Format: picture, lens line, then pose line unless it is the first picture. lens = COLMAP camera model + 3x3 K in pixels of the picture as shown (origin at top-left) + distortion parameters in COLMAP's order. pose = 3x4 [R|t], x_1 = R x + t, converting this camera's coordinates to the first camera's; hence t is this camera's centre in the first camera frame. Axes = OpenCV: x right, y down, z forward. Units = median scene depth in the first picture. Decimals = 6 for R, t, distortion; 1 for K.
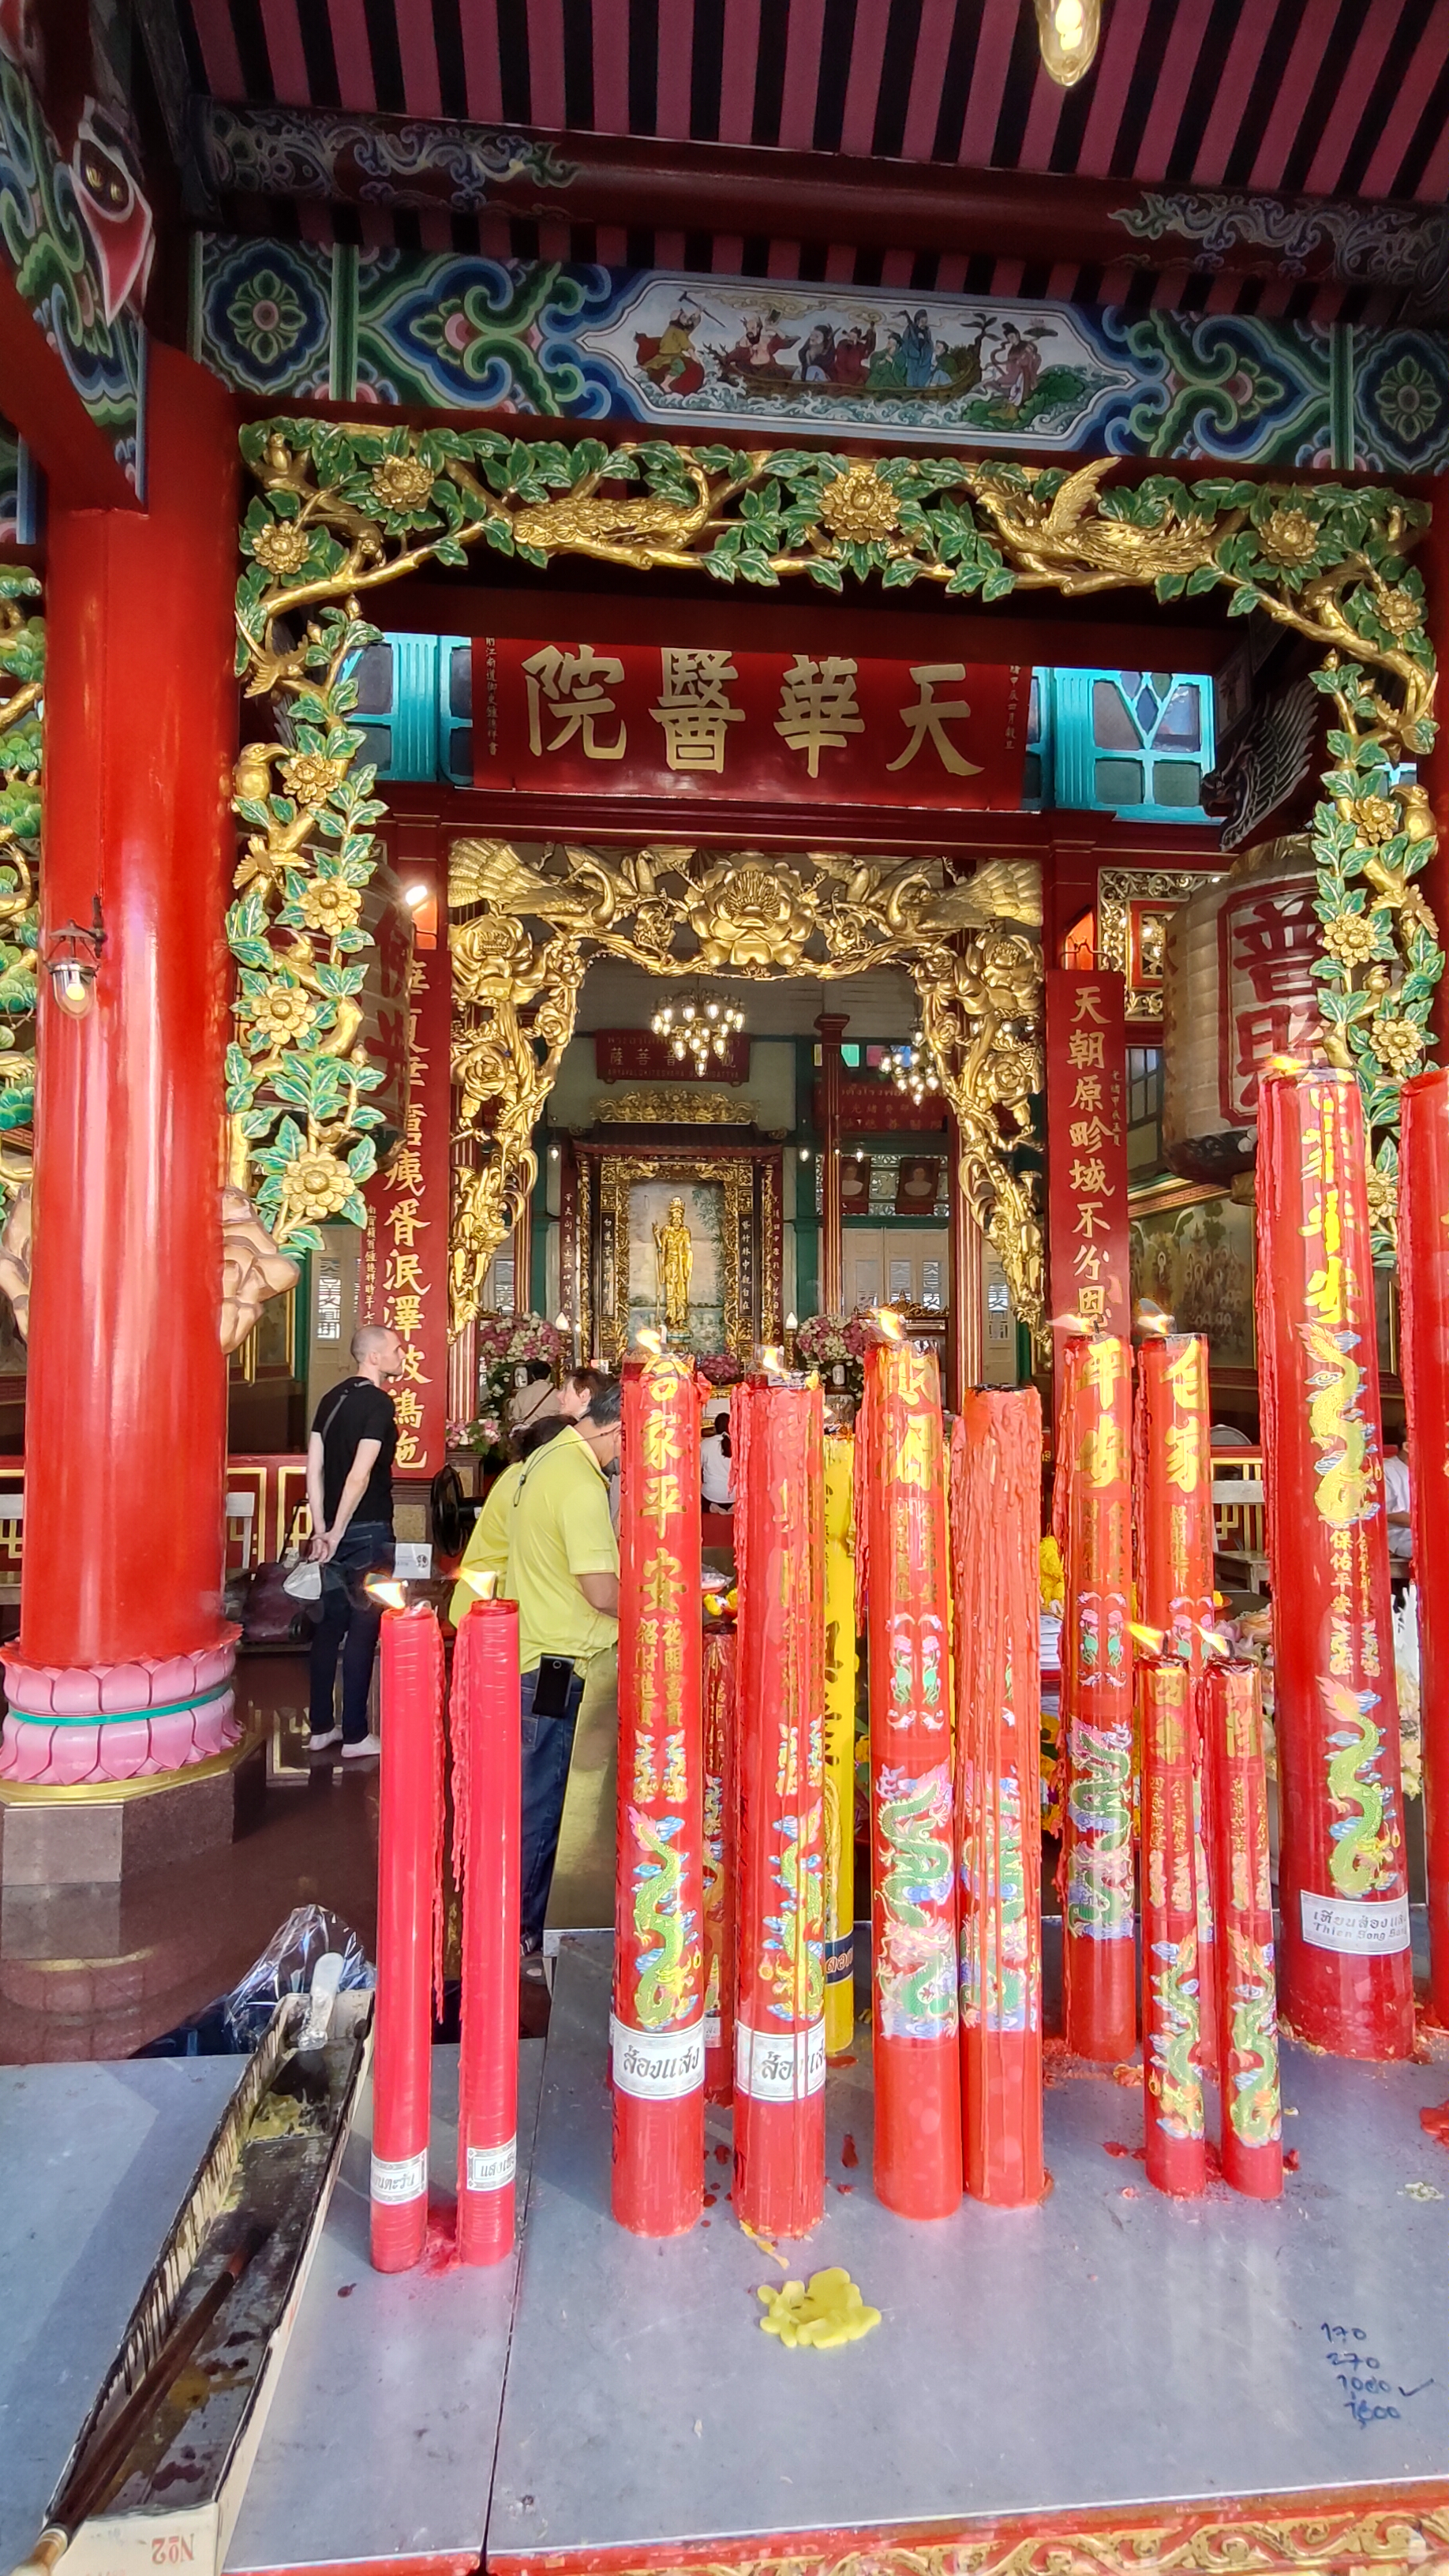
lens RADIAL K [[1193.7, 0, 717.5], [0, 1193.7, 1291.7], [0, 0, 1]] dist [-0.001492, -0.000219]
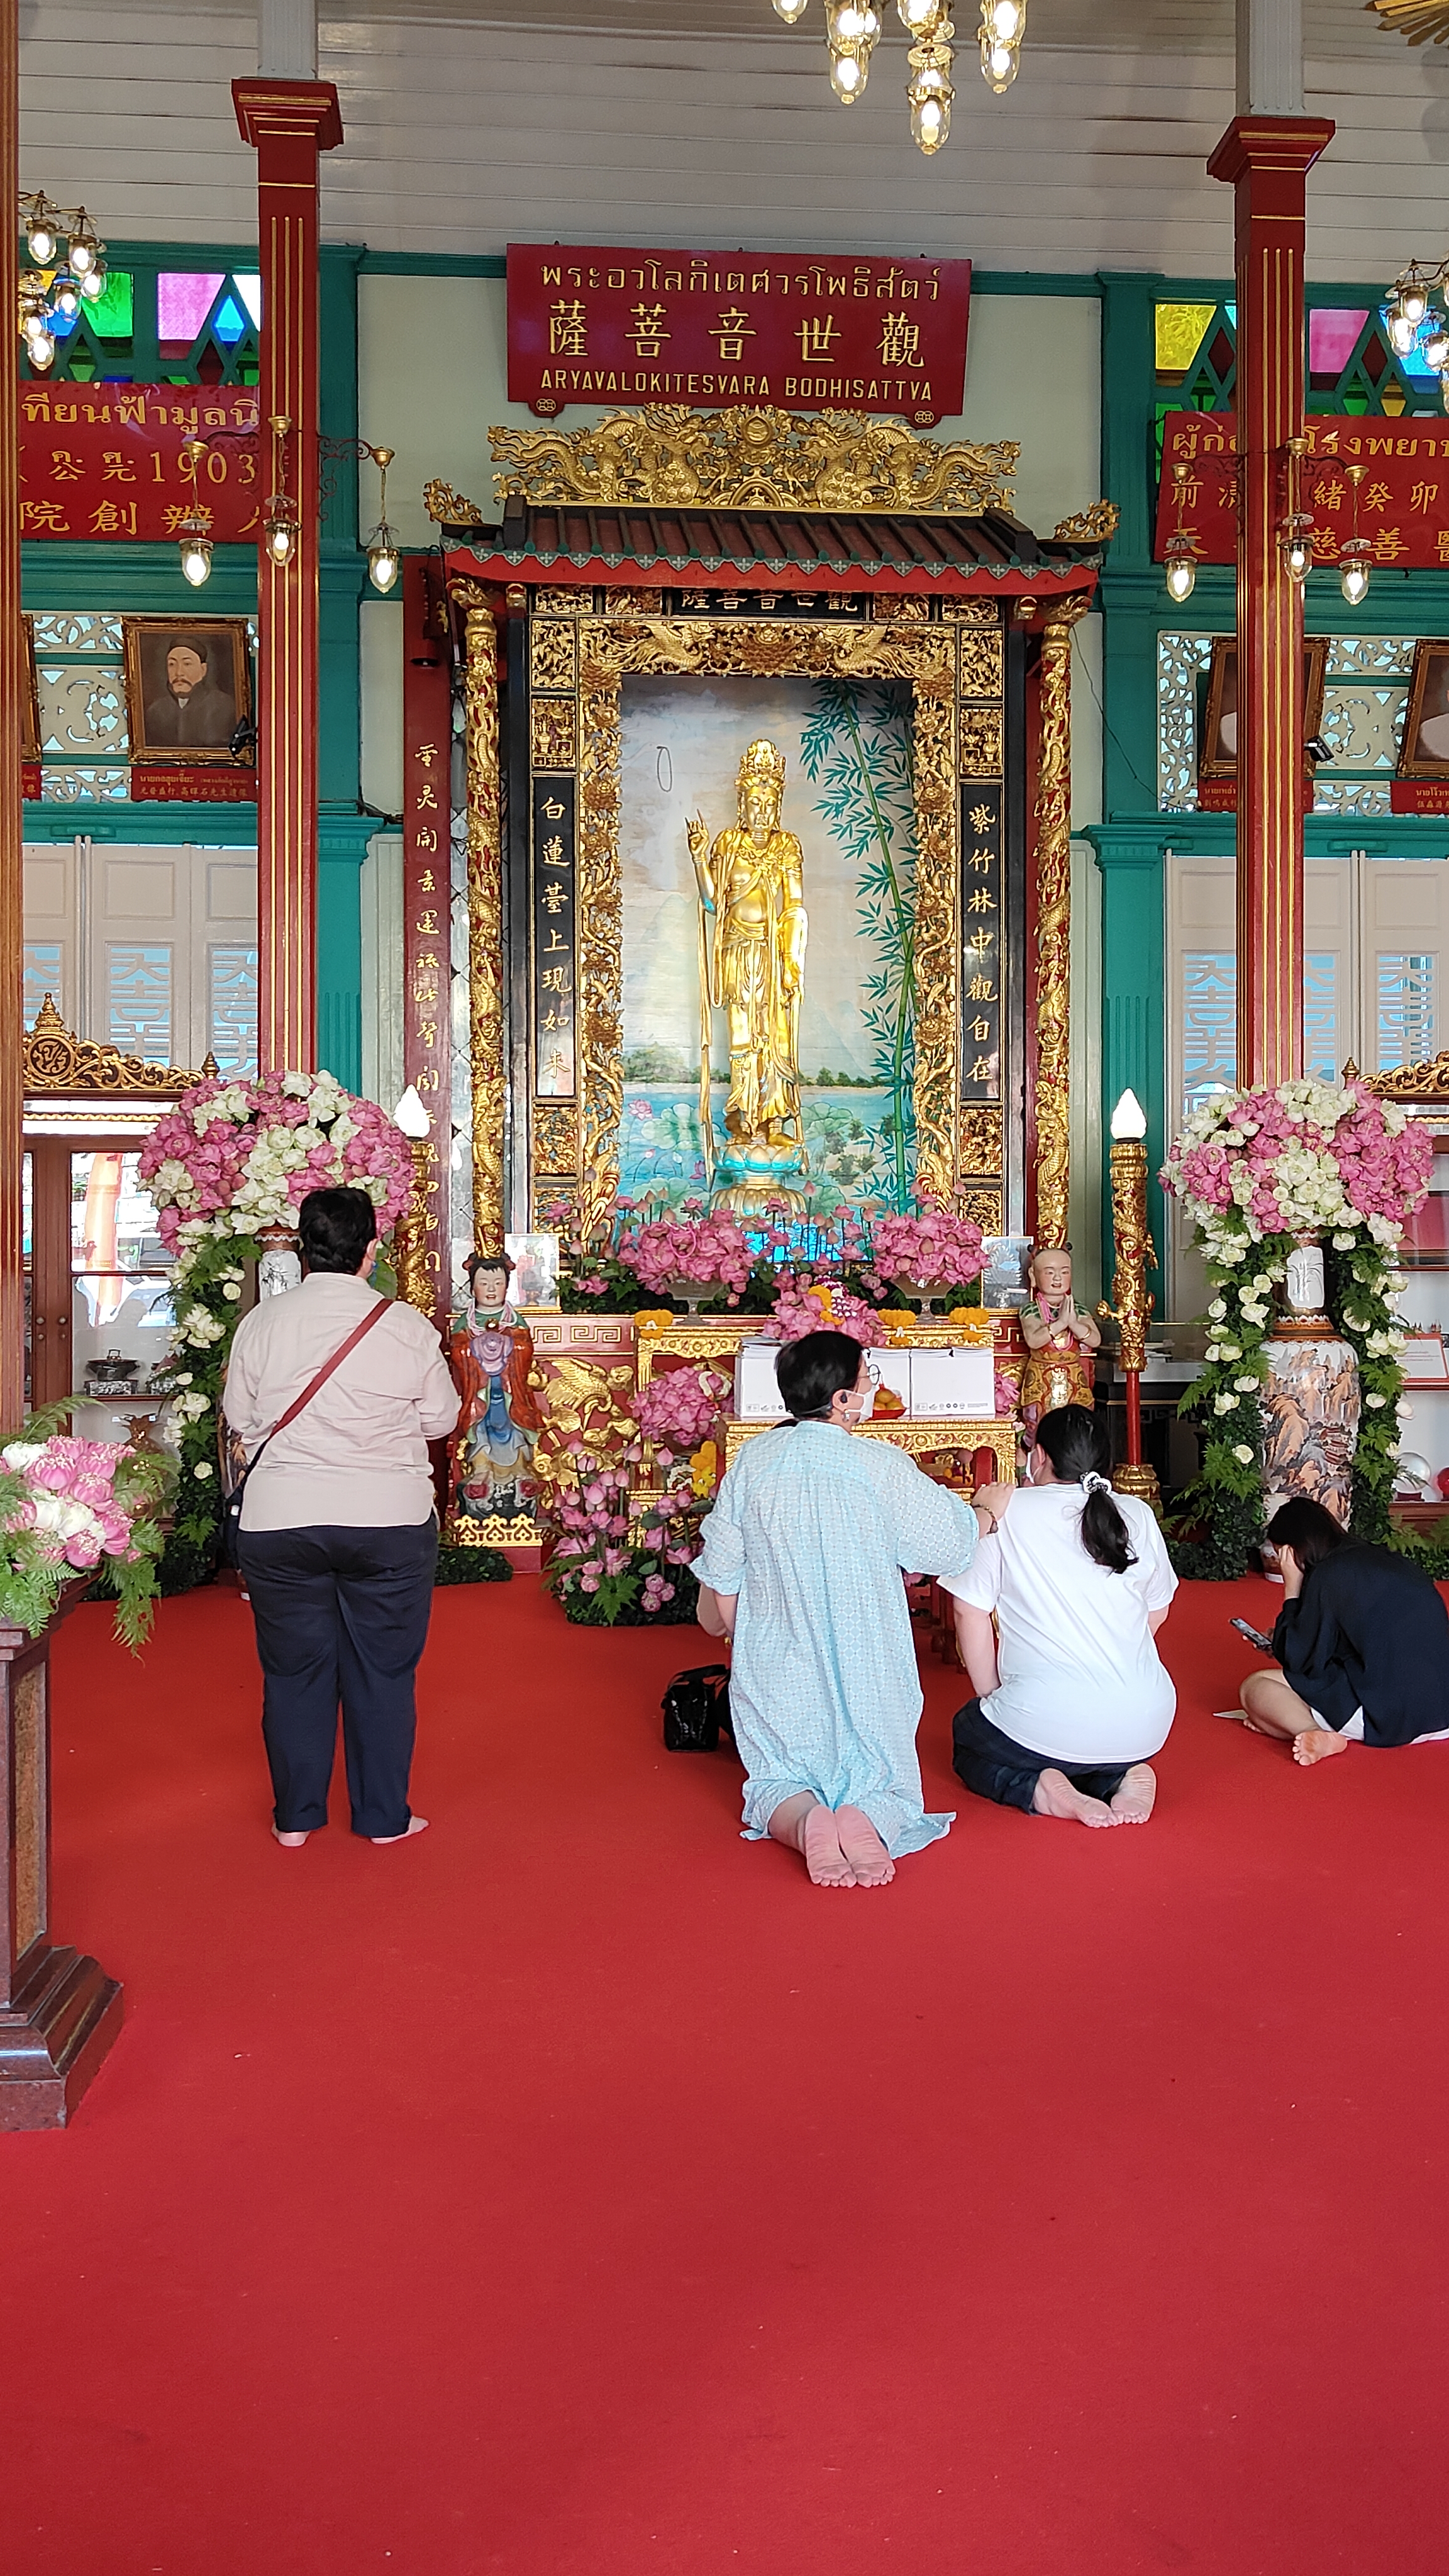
lens RADIAL K [[2366.7, 0, 727.4], [0, 2366.7, 1298.3], [0, 0, 1]] dist [0.038023, 0.000000]
pose [[0.999982, -0.002175, 0.005630, -0.108874], [0.001835, 0.998217, 0.059661, 0.078325], [-0.005750, -0.059649, 0.998203, 0.796395]]
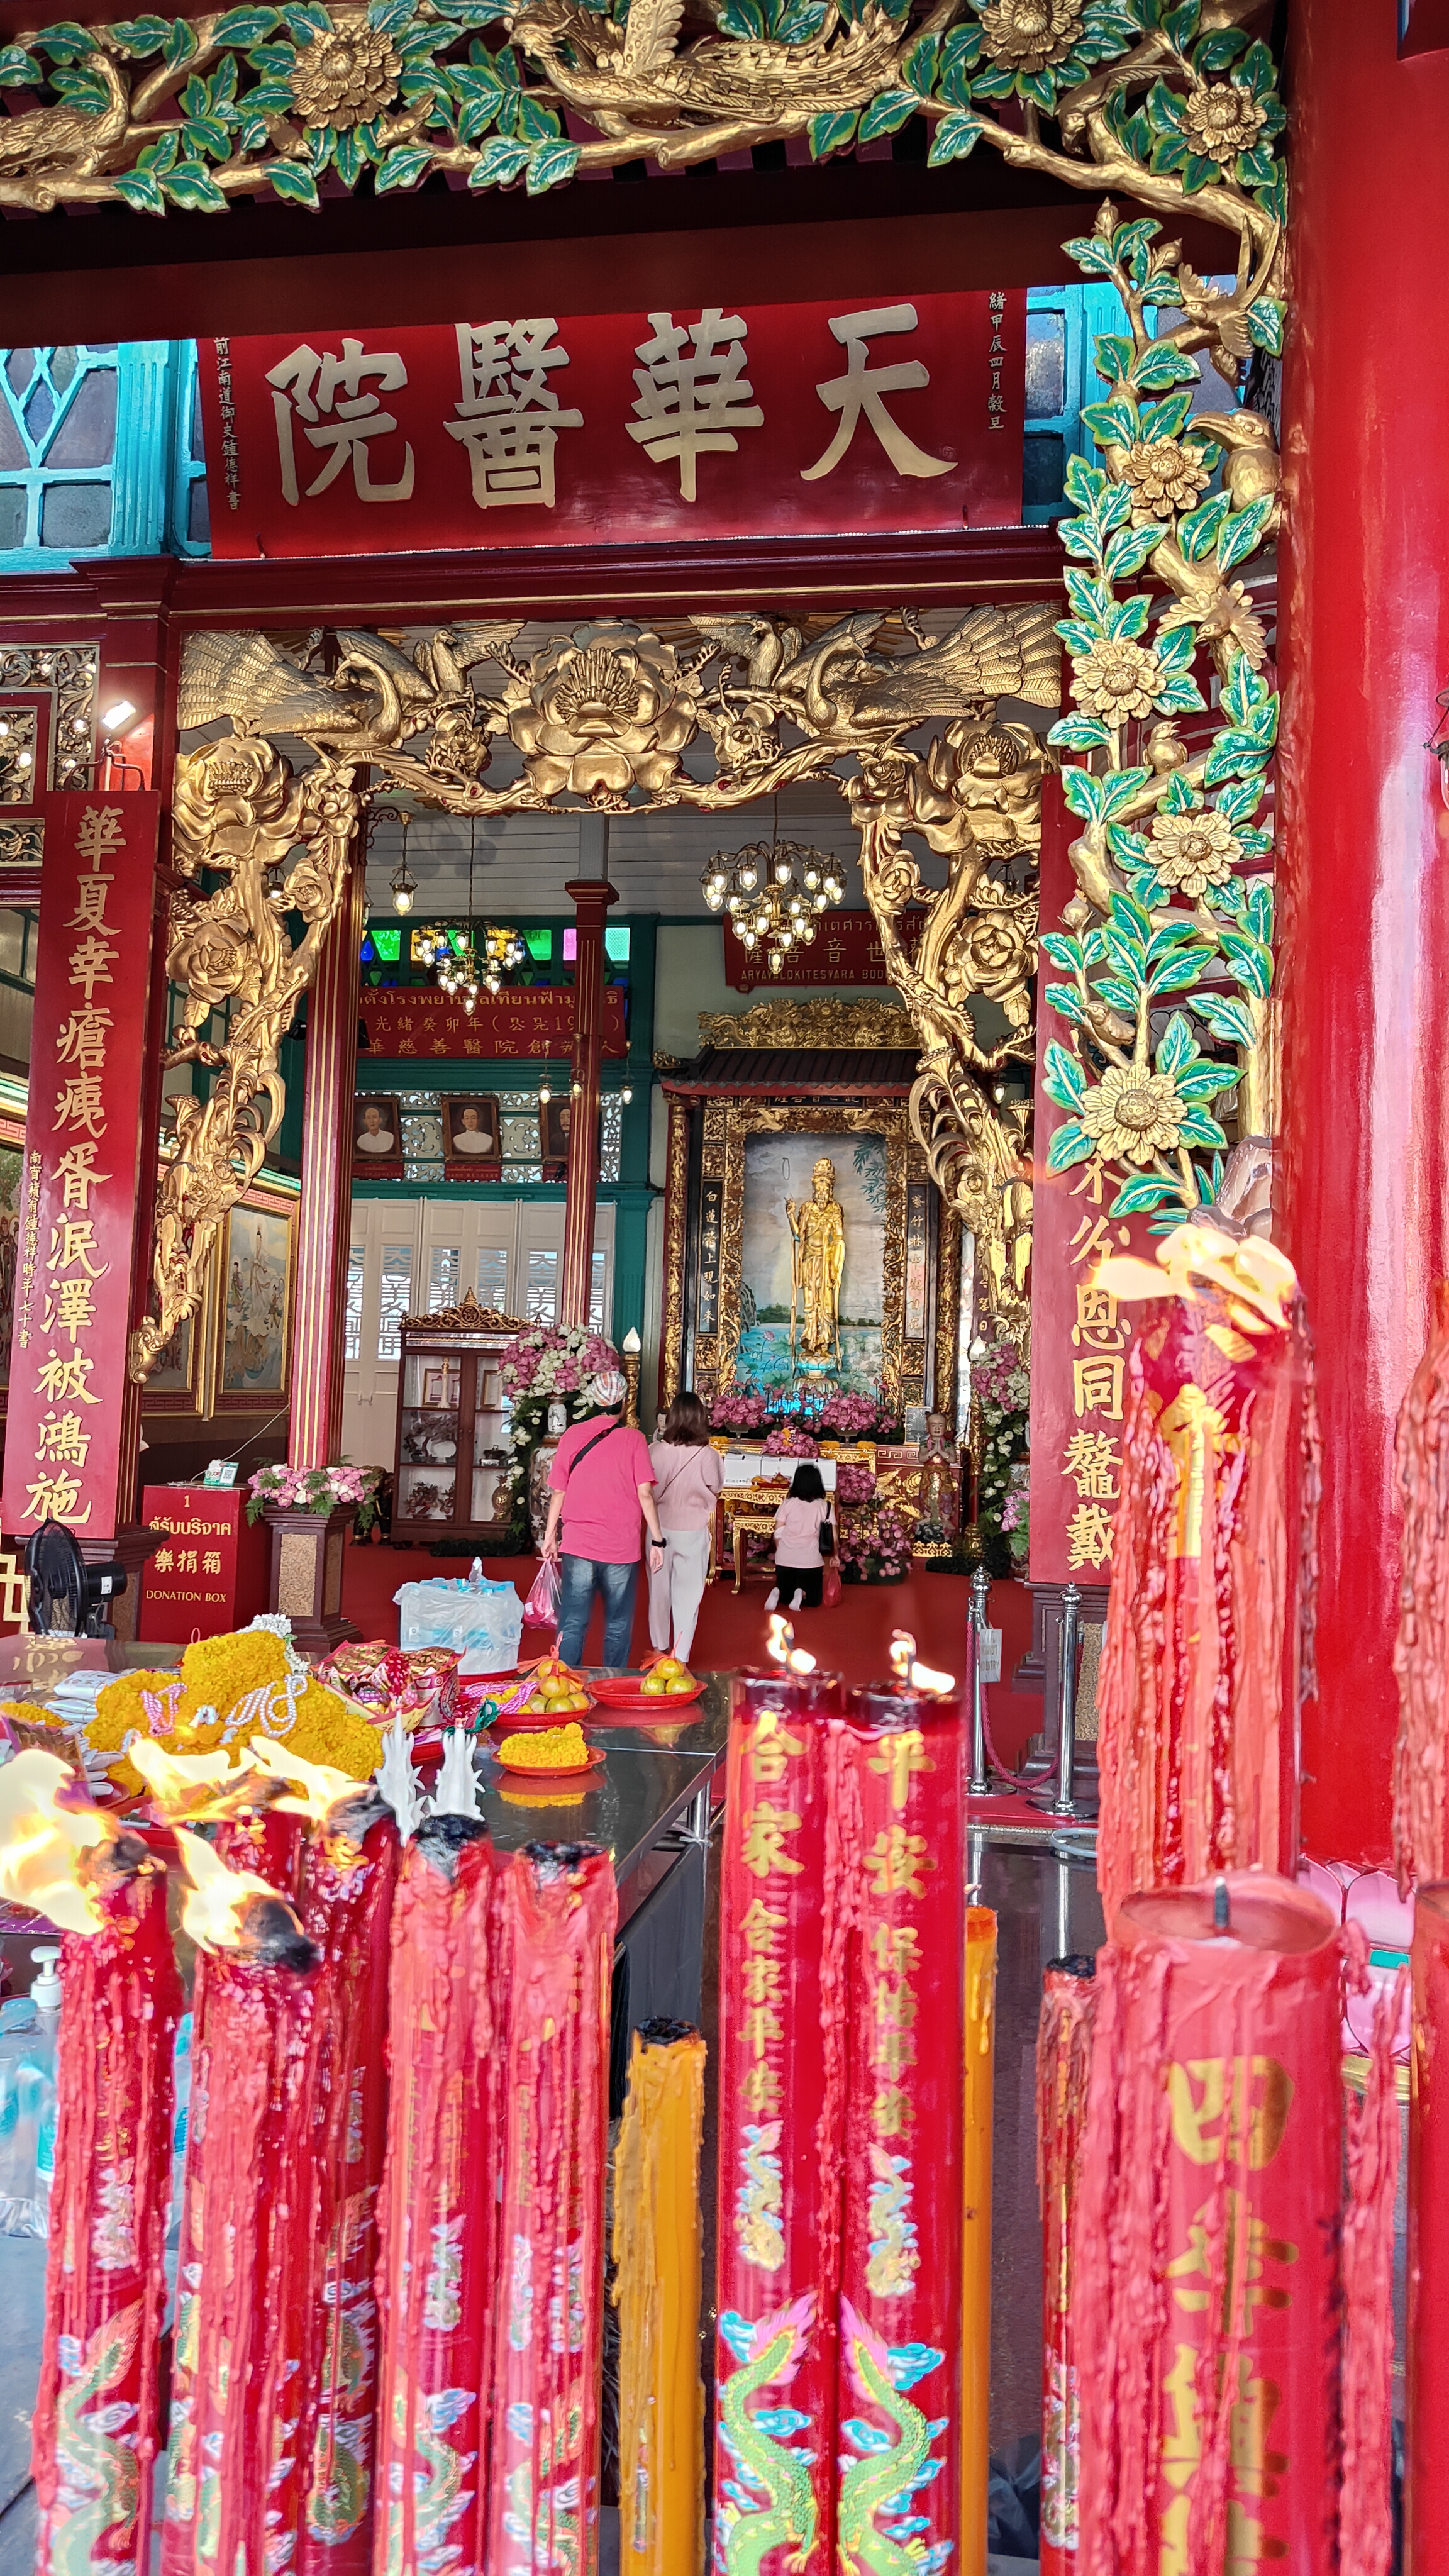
lens RADIAL K [[1778.5, 0, 730.6], [0, 1778.5, 1291.3], [0, 0, 1]] dist [-0.004313, 0.000785]
pose [[0.971751, 0.017647, -0.235350, 0.344745], [-0.020562, 0.999739, -0.009935, 0.012583], [0.235113, 0.014494, 0.971860, 0.062946]]
